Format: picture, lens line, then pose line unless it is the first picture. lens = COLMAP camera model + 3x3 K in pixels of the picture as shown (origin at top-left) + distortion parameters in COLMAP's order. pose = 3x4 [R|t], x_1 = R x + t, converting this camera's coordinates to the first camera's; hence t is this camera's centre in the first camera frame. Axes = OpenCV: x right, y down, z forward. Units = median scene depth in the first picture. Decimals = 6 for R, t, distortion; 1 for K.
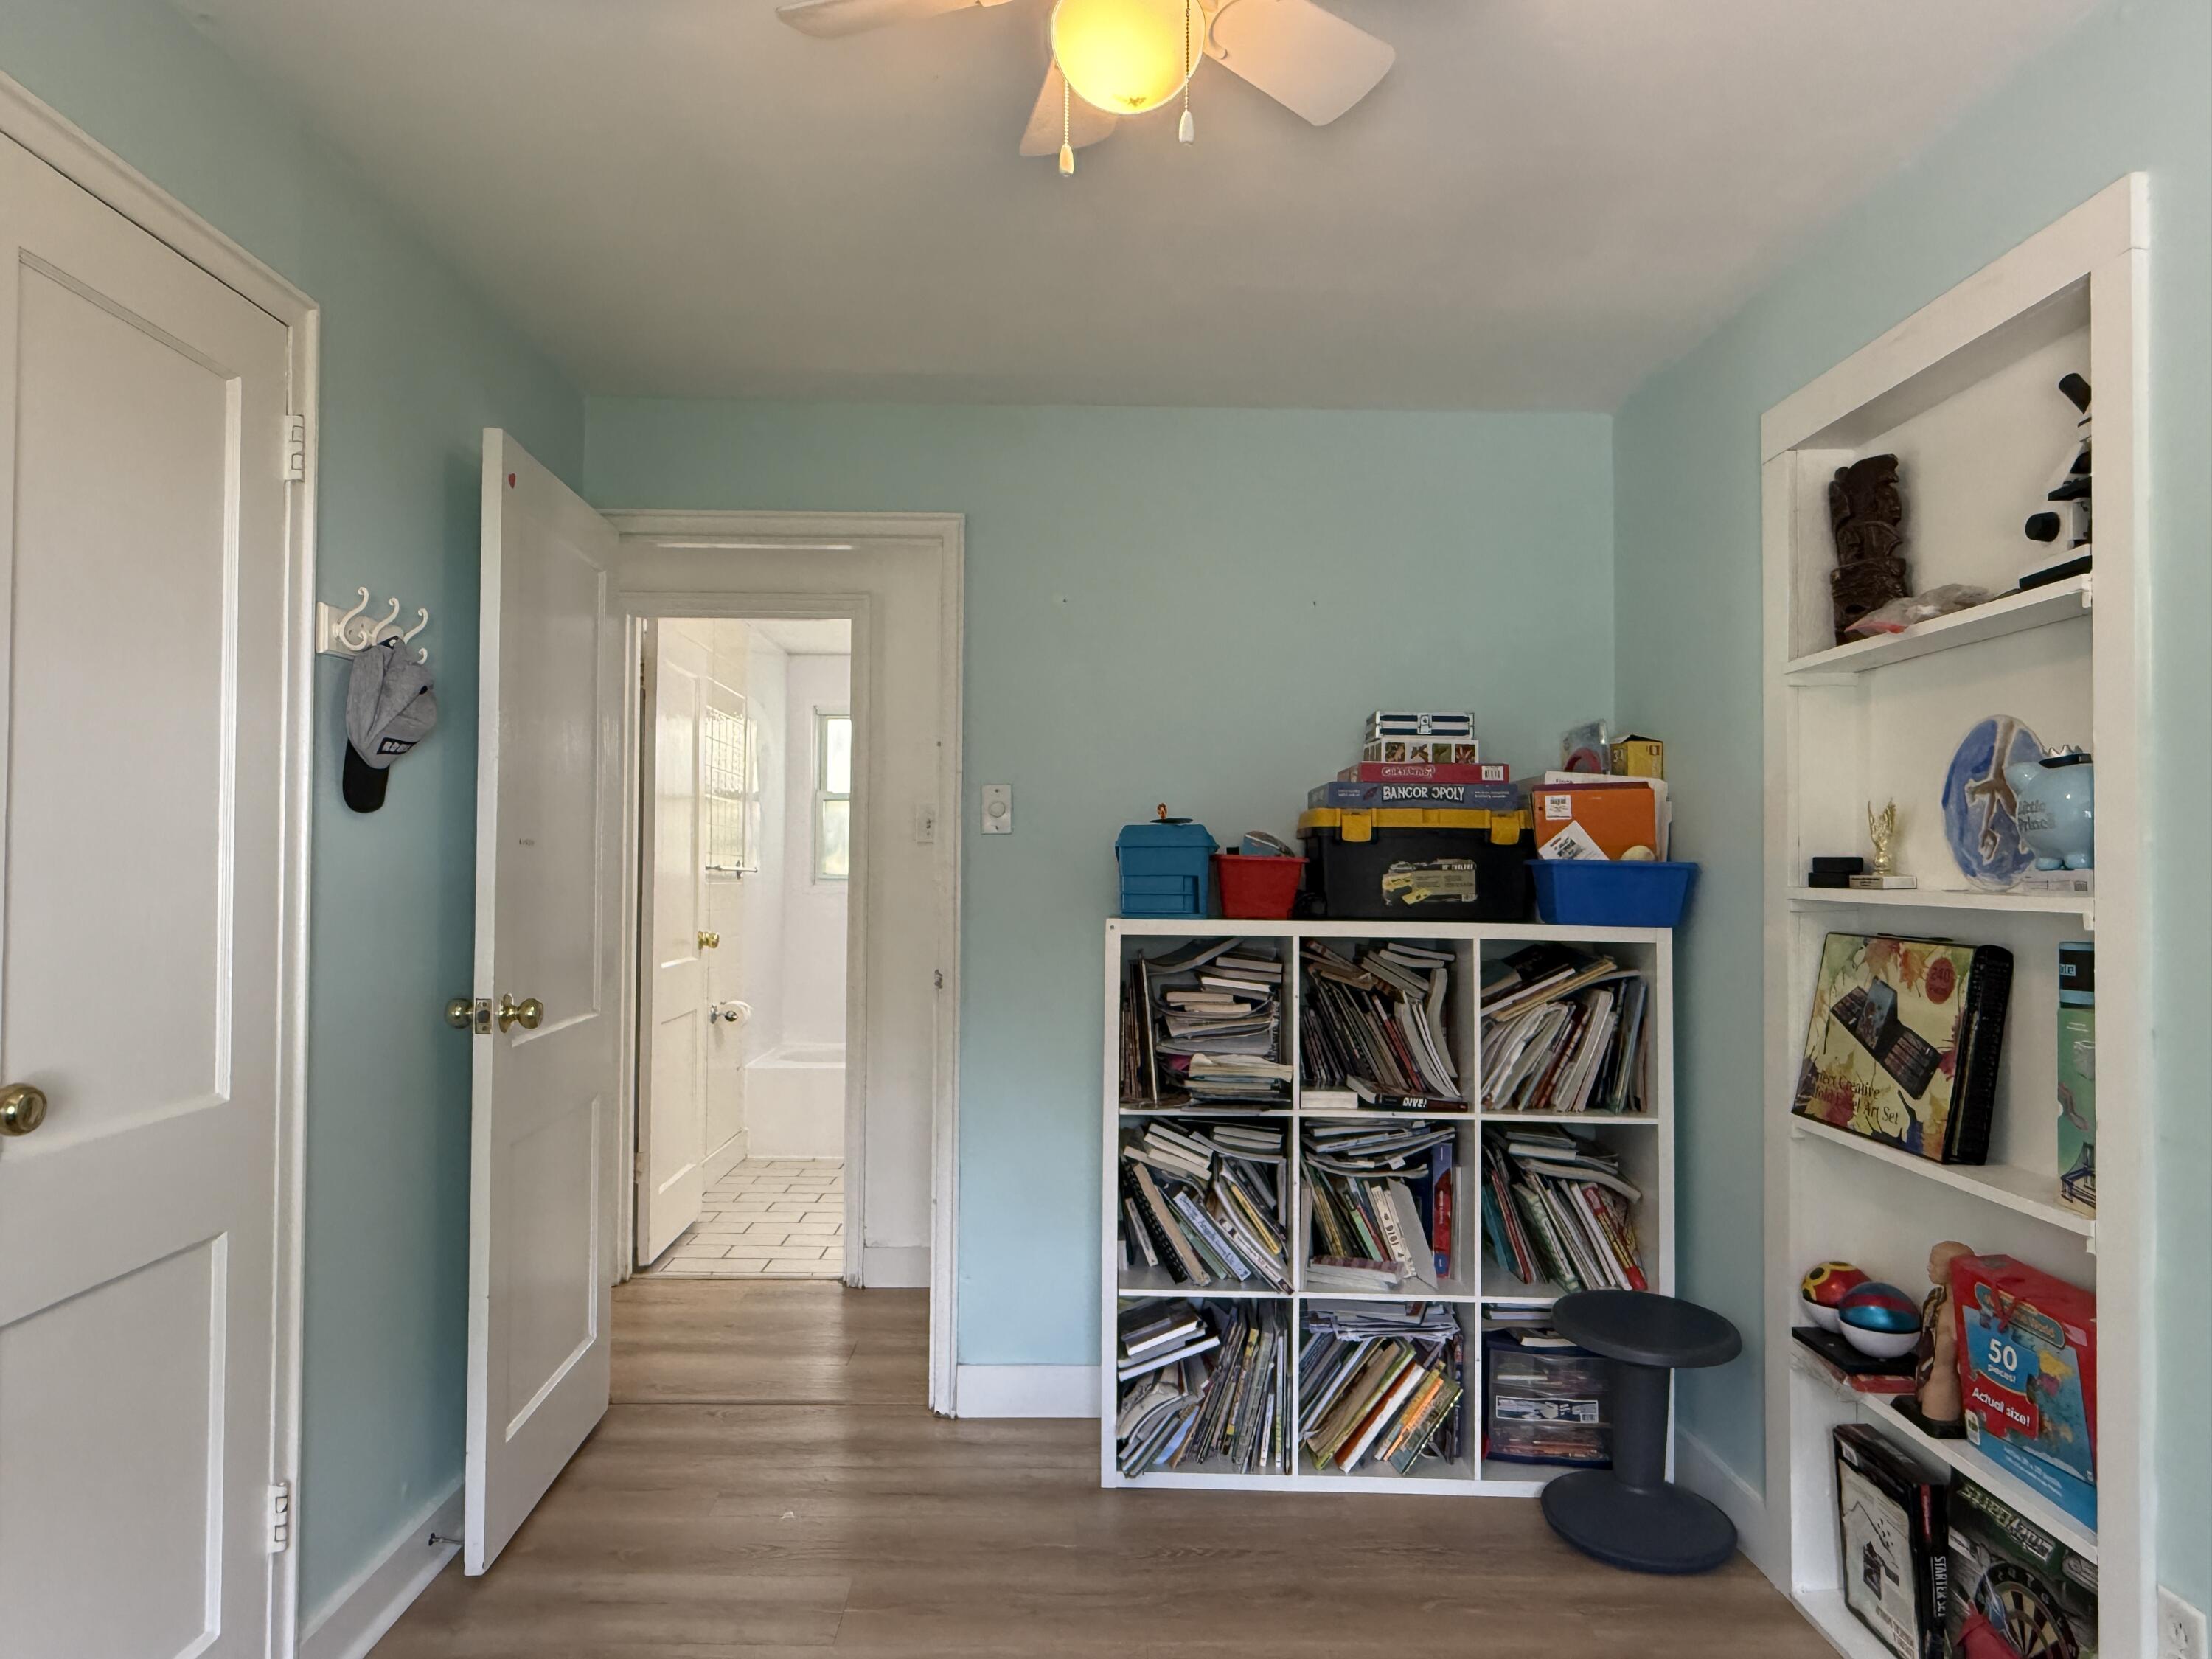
lens RADIAL K [[1443.6, 0, 1102.8], [0, 1443.6, 833.7], [0, 0, 1]] dist [-0.001130, -0.006556]
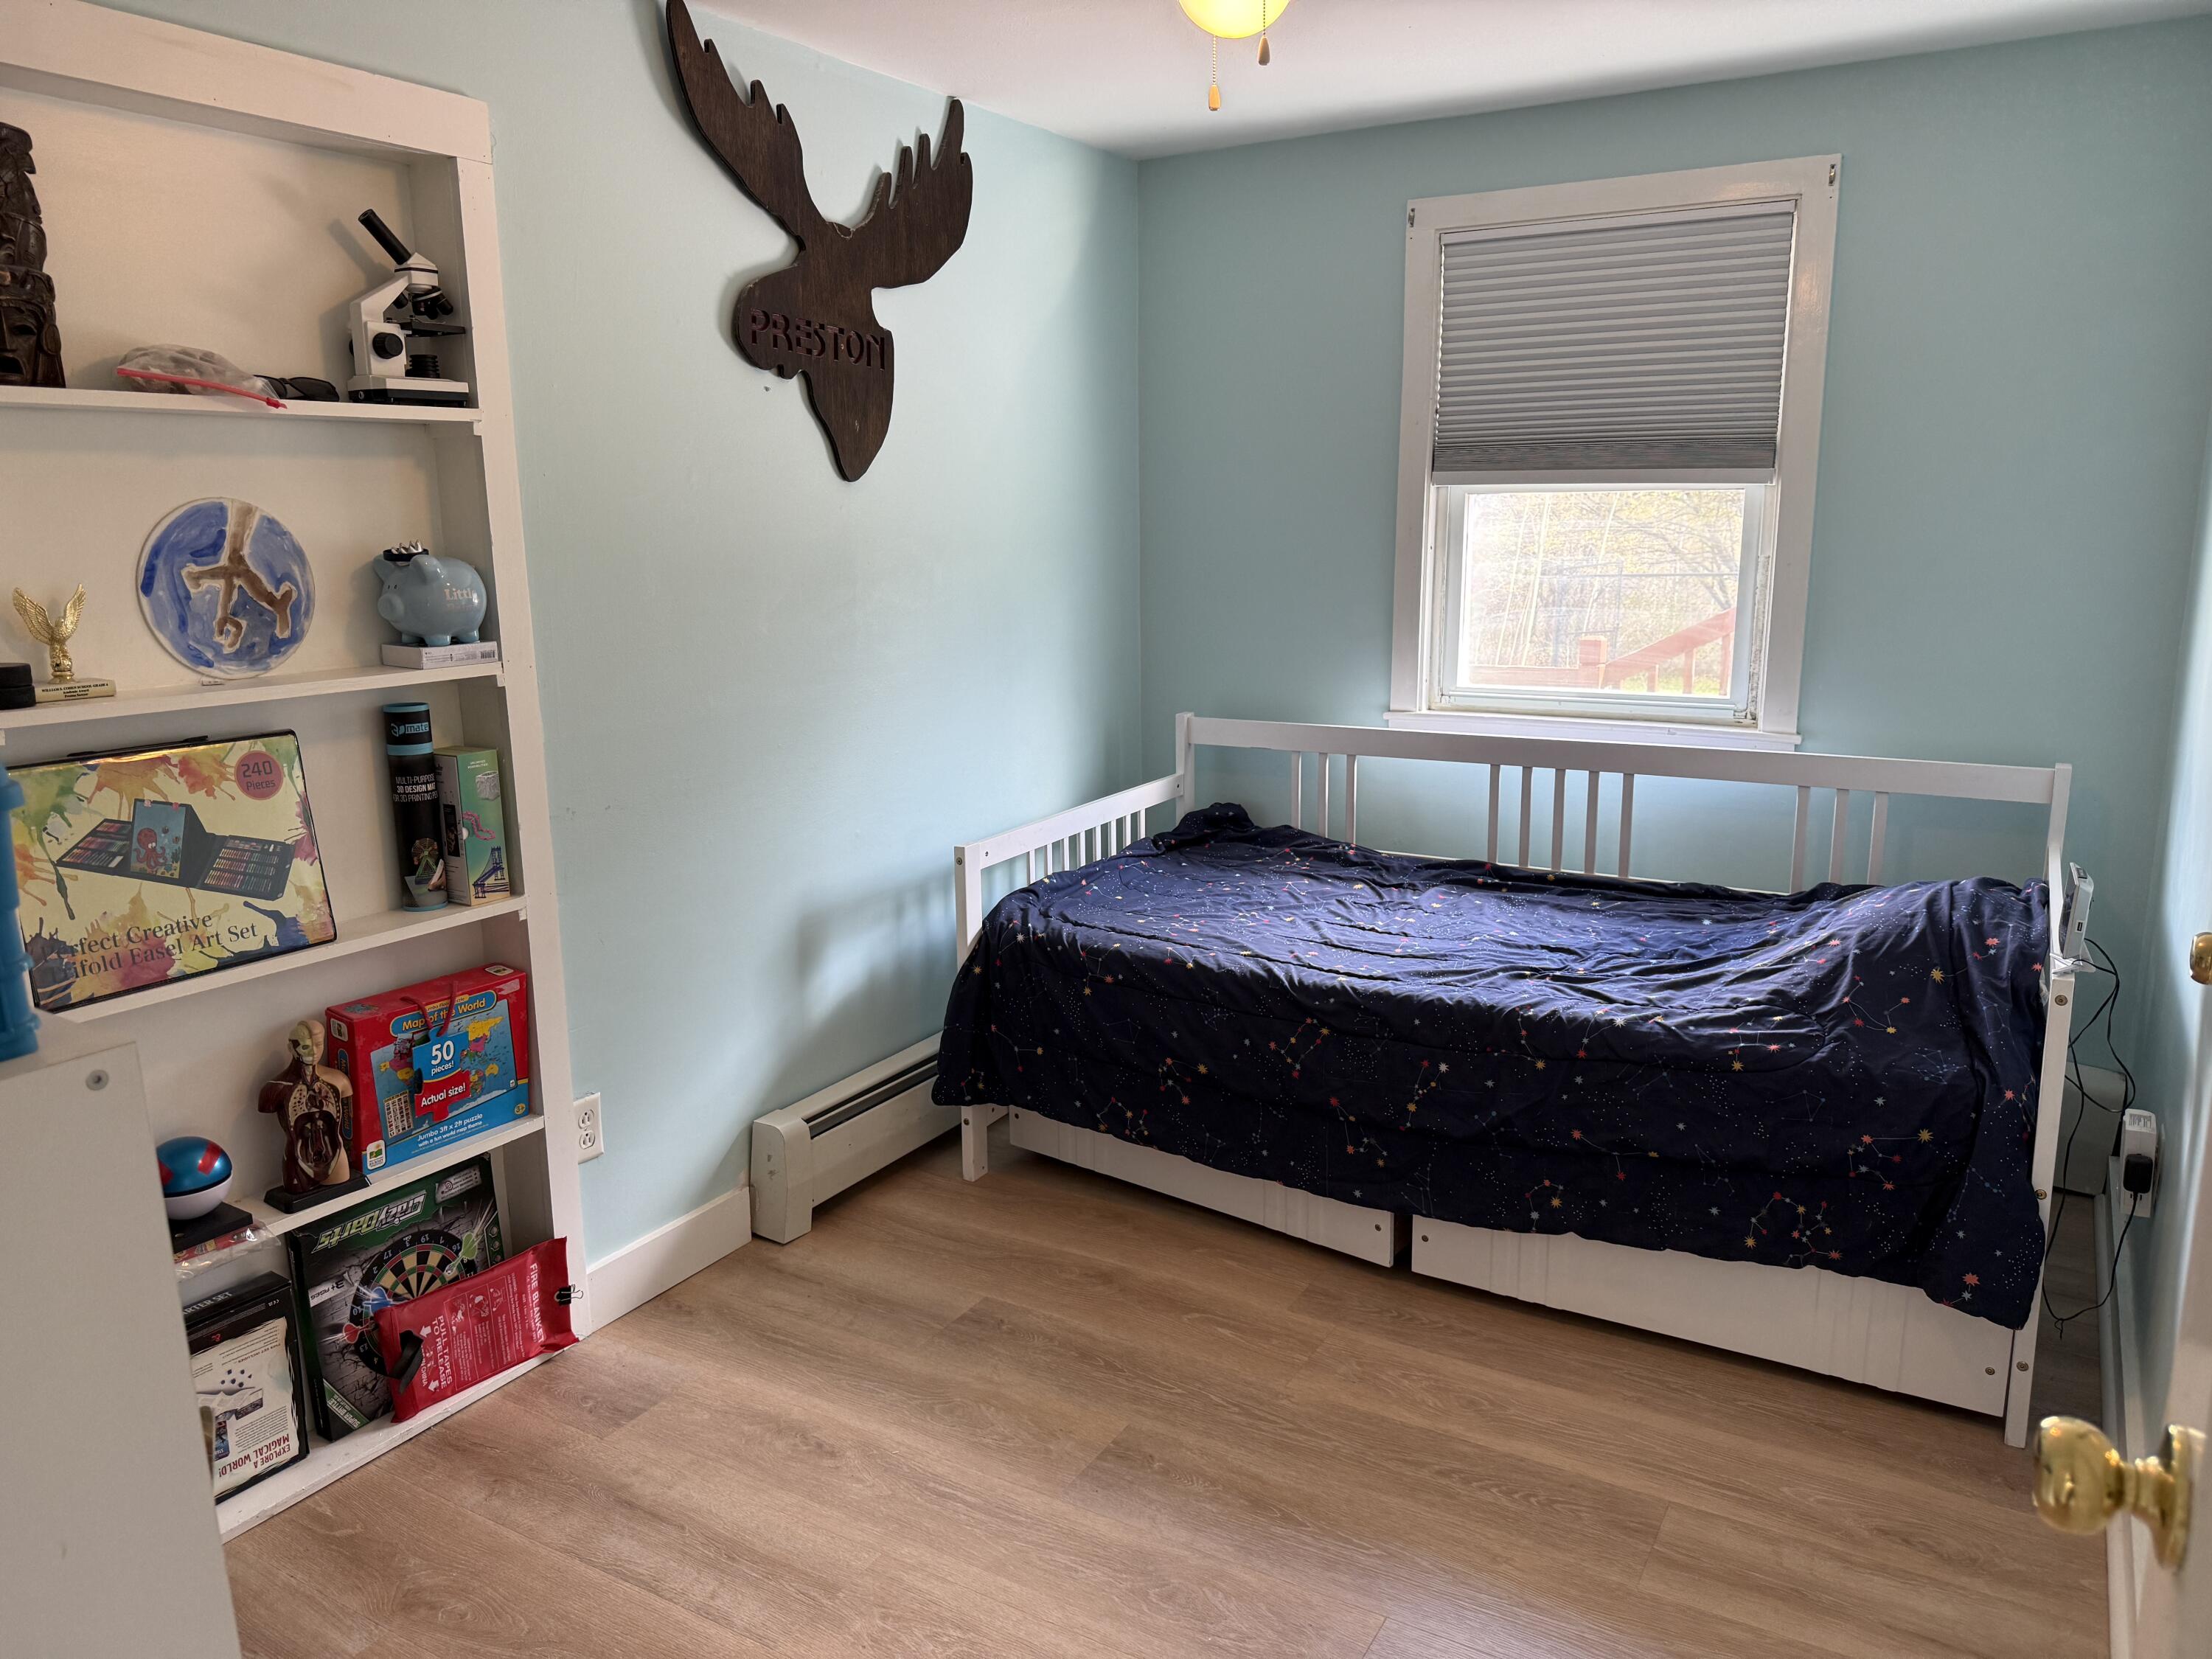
lens RADIAL K [[1564.1, 0, 1100.1], [0, 1564.1, 829.6], [0, 0, 1]] dist [0.071607, -0.091874]
pose [[-0.844789, -0.105137, 0.524668, -0.466369], [-0.006250, 0.982379, 0.186793, -0.065714], [-0.535062, 0.154521, -0.830561, 1.602345]]
